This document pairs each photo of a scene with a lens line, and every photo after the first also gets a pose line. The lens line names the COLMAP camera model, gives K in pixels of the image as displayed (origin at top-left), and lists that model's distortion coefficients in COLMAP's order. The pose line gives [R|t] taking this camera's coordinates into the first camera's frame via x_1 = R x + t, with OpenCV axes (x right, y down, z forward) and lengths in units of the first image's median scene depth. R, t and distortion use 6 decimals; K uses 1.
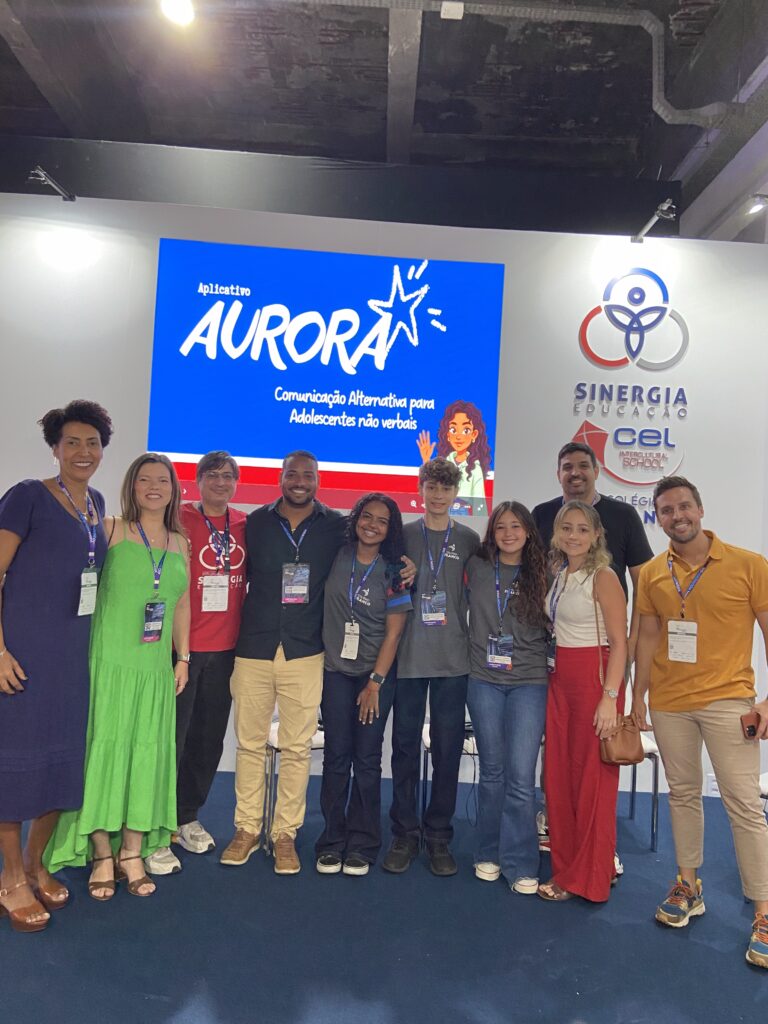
lens RADIAL K [[773.0, 0, 391.1], [0, 773.0, 522.5], [0, 0, 1]] dist [0.068070, -0.091329]
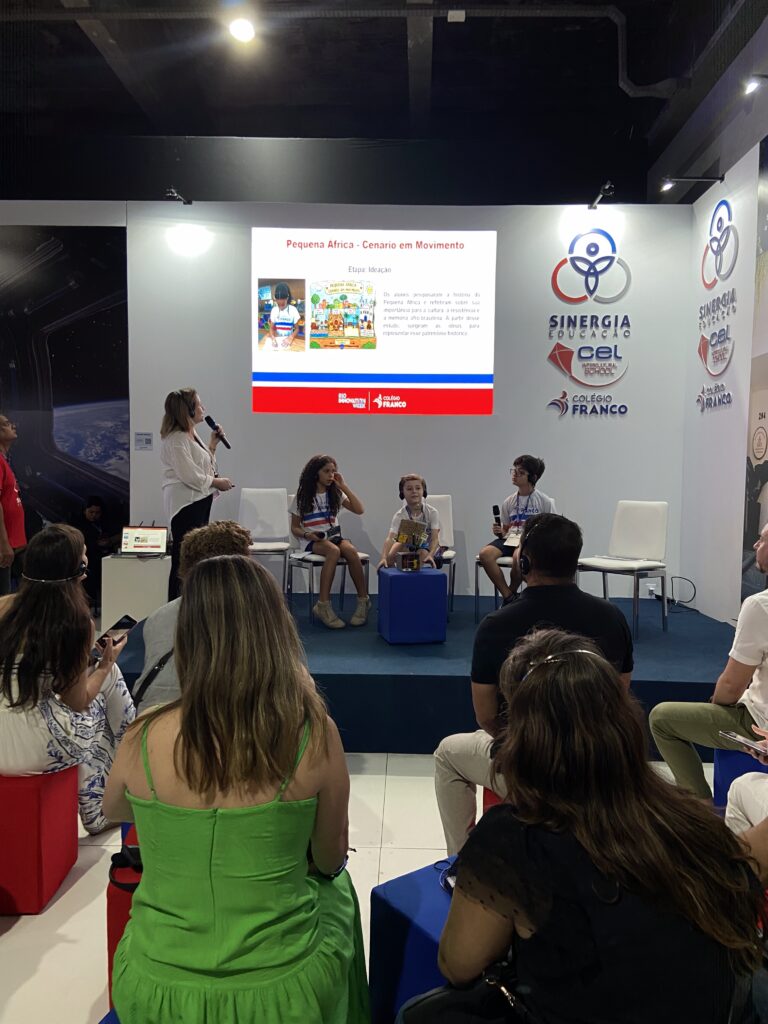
lens RADIAL K [[773.0, 0, 390.8], [0, 773.0, 516.1], [0, 0, 1]] dist [0.068070, -0.091329]
pose [[0.997703, -0.038328, -0.055854, 0.015516], [0.043190, 0.995129, 0.088615, 0.043689], [0.052185, -0.090824, 0.994499, -0.441987]]
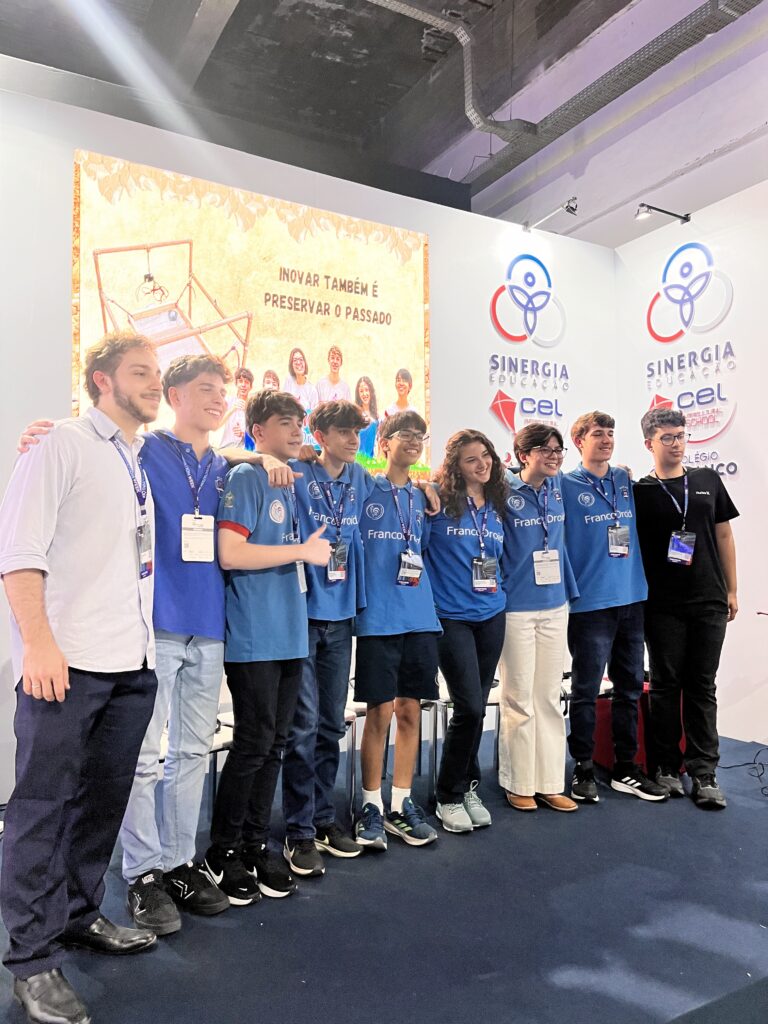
lens RADIAL K [[765.1, 0, 379.2], [0, 765.1, 521.4], [0, 0, 1]] dist [-0.001115, -0.000121]
pose [[0.882743, -0.044017, 0.467790, -0.400693], [0.036025, 0.999012, 0.026023, 0.018630], [-0.468473, -0.006120, 0.883456, 0.133562]]
